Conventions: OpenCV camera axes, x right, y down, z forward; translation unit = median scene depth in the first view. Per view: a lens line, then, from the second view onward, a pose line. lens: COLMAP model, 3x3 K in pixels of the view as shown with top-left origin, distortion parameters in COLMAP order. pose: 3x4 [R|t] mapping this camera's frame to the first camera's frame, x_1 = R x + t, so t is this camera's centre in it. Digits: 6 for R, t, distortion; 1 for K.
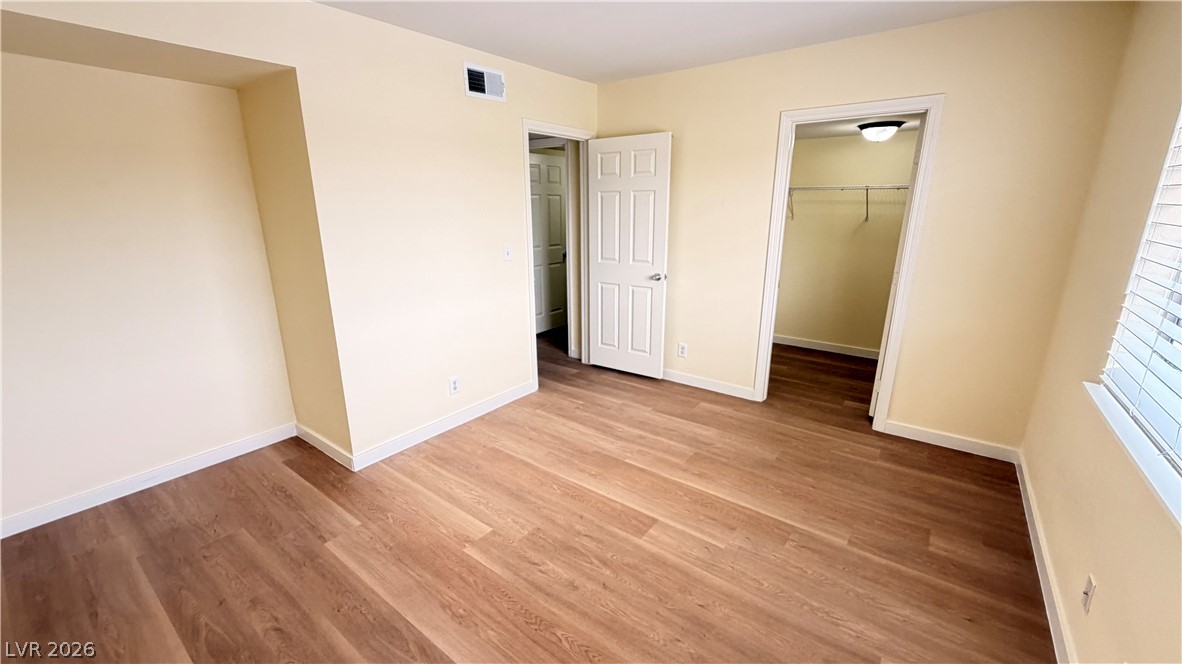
lens RADIAL K [[471.0, 0, 589.4], [0, 471.0, 332.2], [0, 0, 1]] dist [-0.000024, 0.000176]
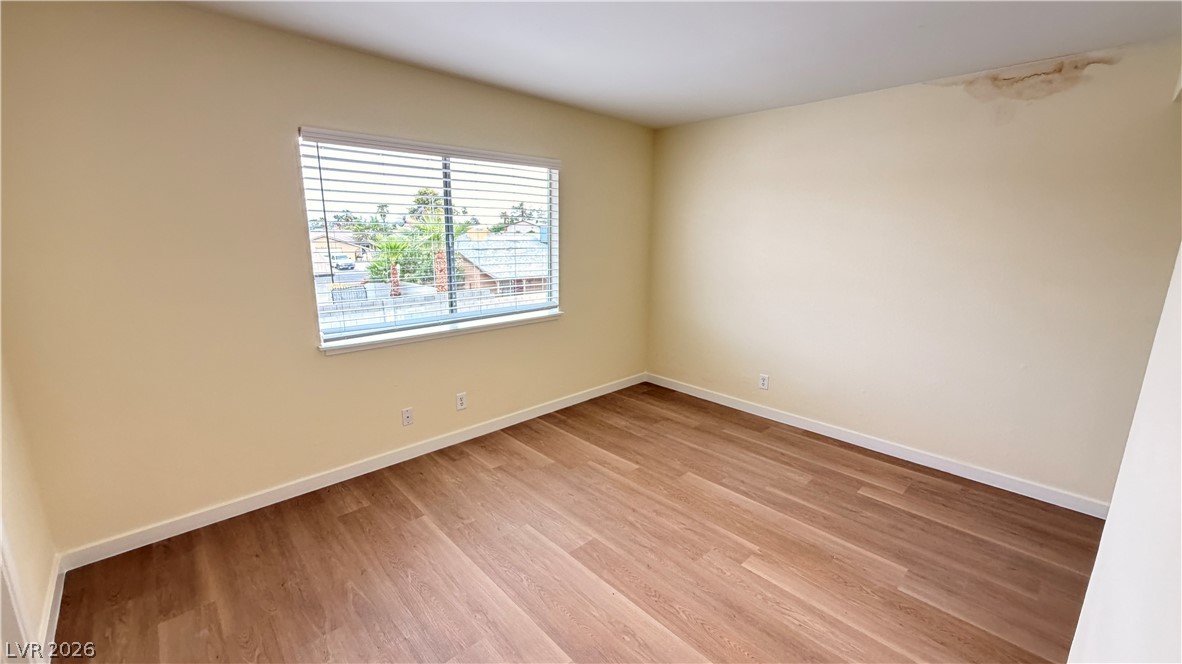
lens RADIAL K [[471.0, 0, 589.4], [0, 471.0, 332.2], [0, 0, 1]] dist [-0.000024, 0.000176]
pose [[-0.986005, -0.040684, 0.161678, -0.035658], [0.039364, 0.885536, 0.462900, -0.487635], [-0.162004, 0.462786, -0.871541, 1.745056]]
